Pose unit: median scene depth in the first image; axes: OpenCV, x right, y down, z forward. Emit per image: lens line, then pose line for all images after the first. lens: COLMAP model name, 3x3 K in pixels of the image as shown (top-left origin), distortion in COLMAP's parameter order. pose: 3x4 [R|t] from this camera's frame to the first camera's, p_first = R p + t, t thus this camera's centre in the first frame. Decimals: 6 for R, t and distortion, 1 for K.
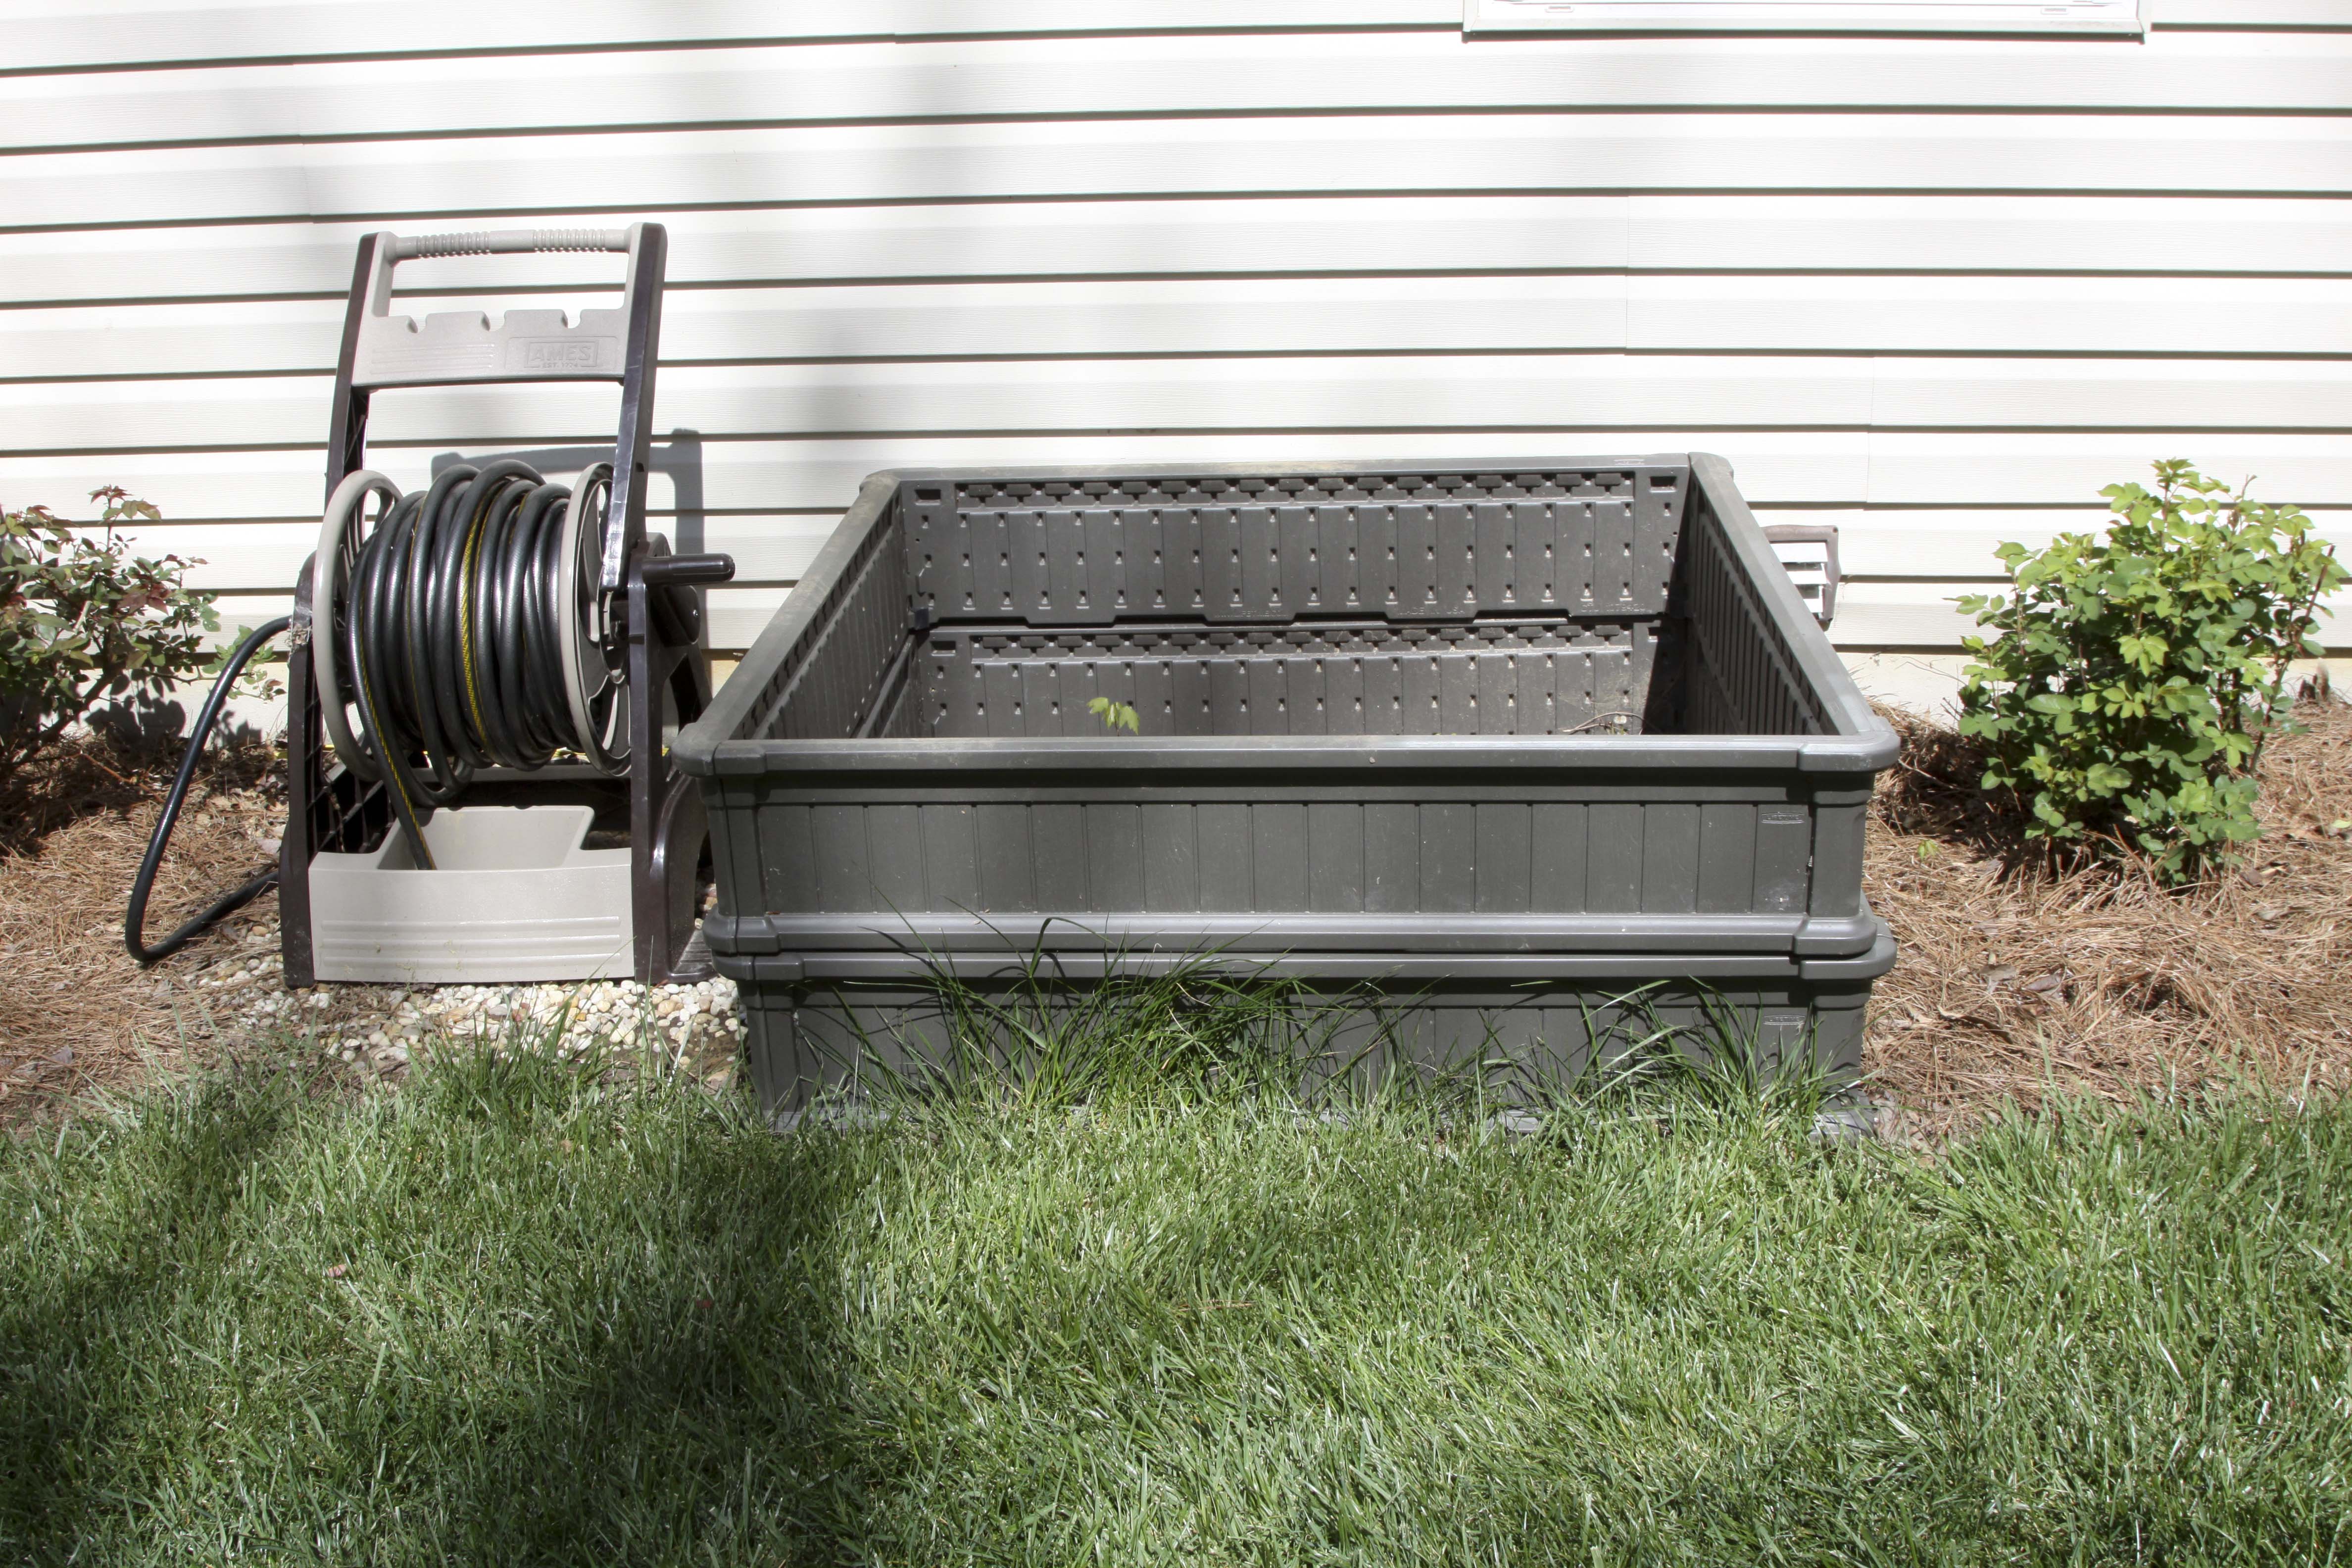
lens RADIAL K [[2550.5, 0, 1170.9], [0, 2550.5, 769.8], [0, 0, 1]] dist [-0.118141, 0.000000]
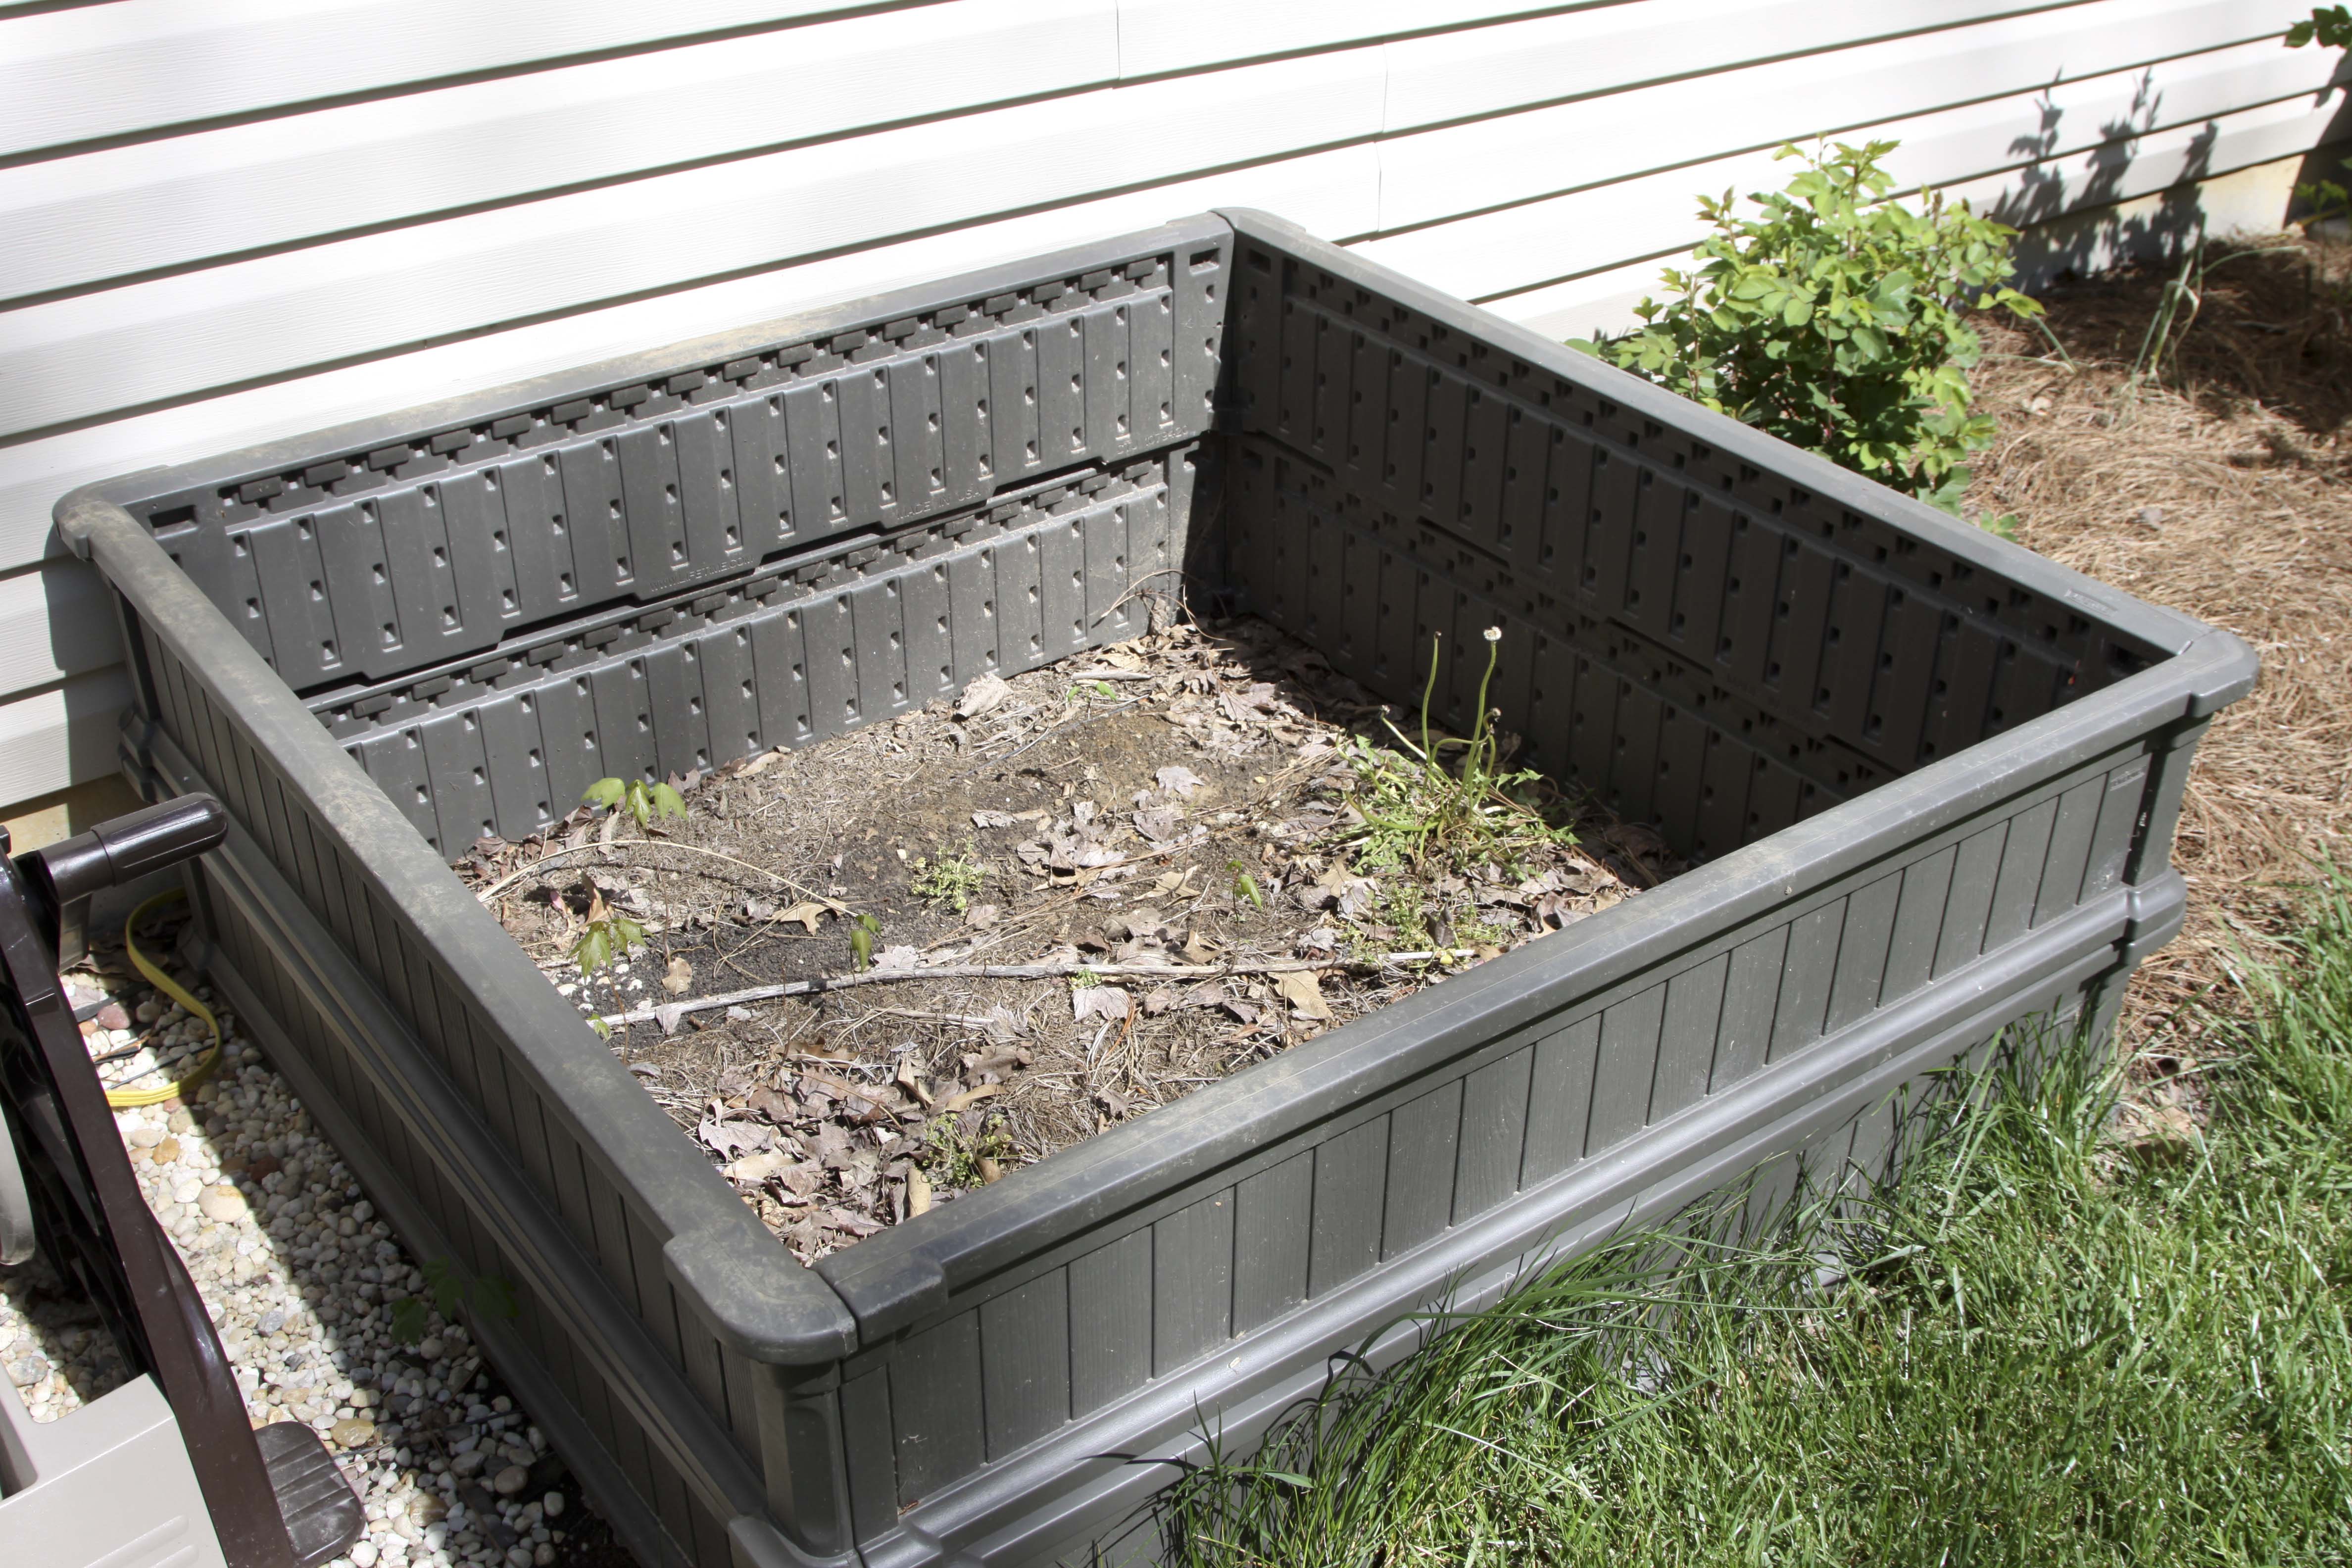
lens RADIAL K [[2550.5, 0, 1194.8], [0, 2550.5, 778.3], [0, 0, 1]] dist [-0.118141, 0.000000]
pose [[0.758603, -0.300521, 0.578107, -0.264213], [0.194263, 0.951244, 0.239576, -0.142644], [-0.621919, -0.069438, 0.779997, 0.415329]]
